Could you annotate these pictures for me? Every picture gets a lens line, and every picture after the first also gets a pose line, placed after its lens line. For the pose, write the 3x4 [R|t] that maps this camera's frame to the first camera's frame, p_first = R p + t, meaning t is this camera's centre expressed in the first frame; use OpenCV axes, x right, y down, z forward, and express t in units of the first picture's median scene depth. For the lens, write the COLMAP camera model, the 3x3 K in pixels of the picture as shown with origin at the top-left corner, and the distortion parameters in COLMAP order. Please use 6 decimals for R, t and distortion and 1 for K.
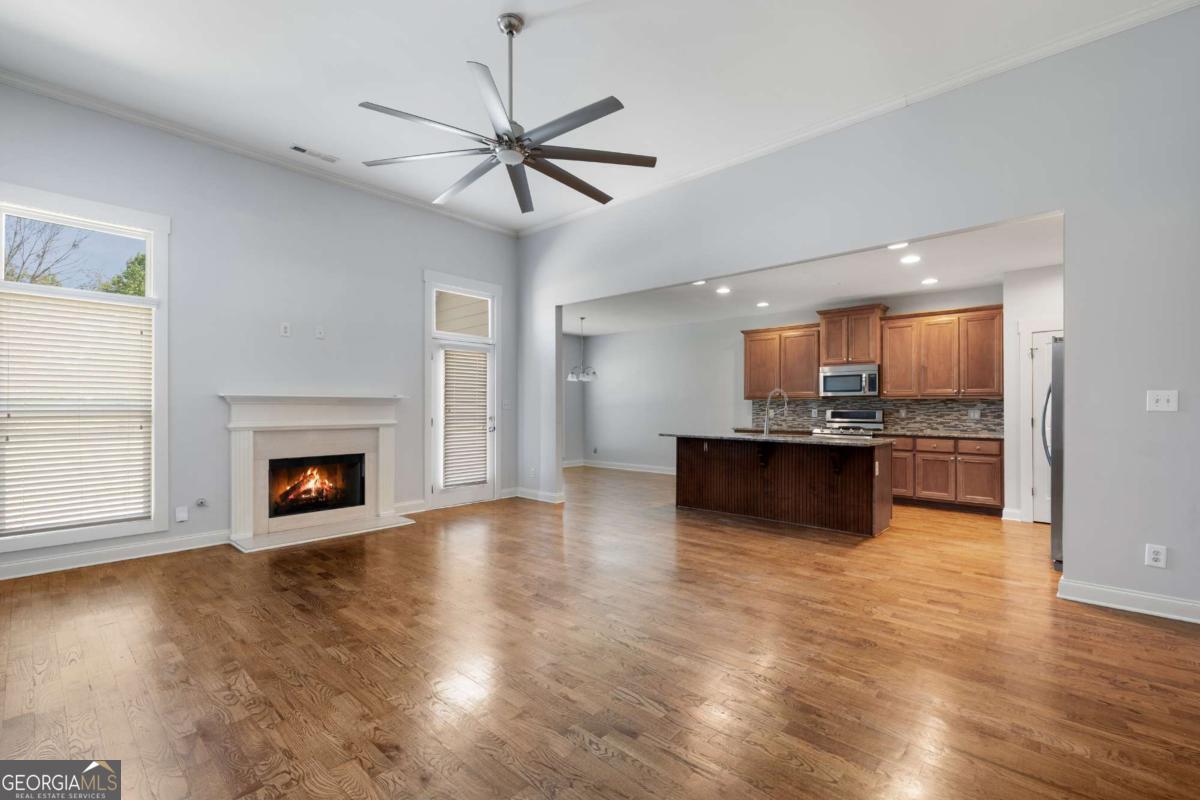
lens RADIAL K [[510.9, 0, 599.6], [0, 510.9, 404.0], [0, 0, 1]] dist [-0.002499, -0.000112]
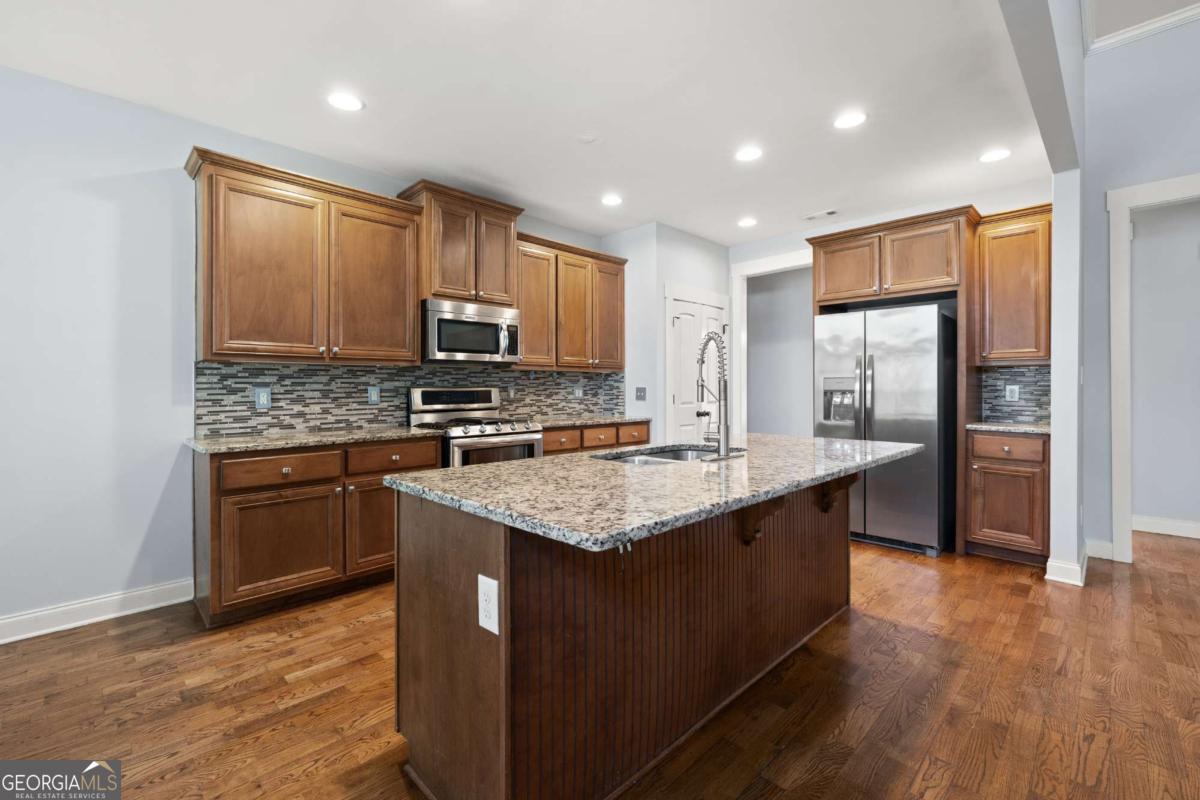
lens RADIAL K [[510.9, 0, 599.5], [0, 510.9, 388.5], [0, 0, 1]] dist [-0.002499, -0.000112]
pose [[0.058767, -0.004455, 0.998262, -0.041368], [-0.002481, 0.999986, 0.004609, 0.010449], [-0.998269, -0.002747, 0.058755, 0.887650]]
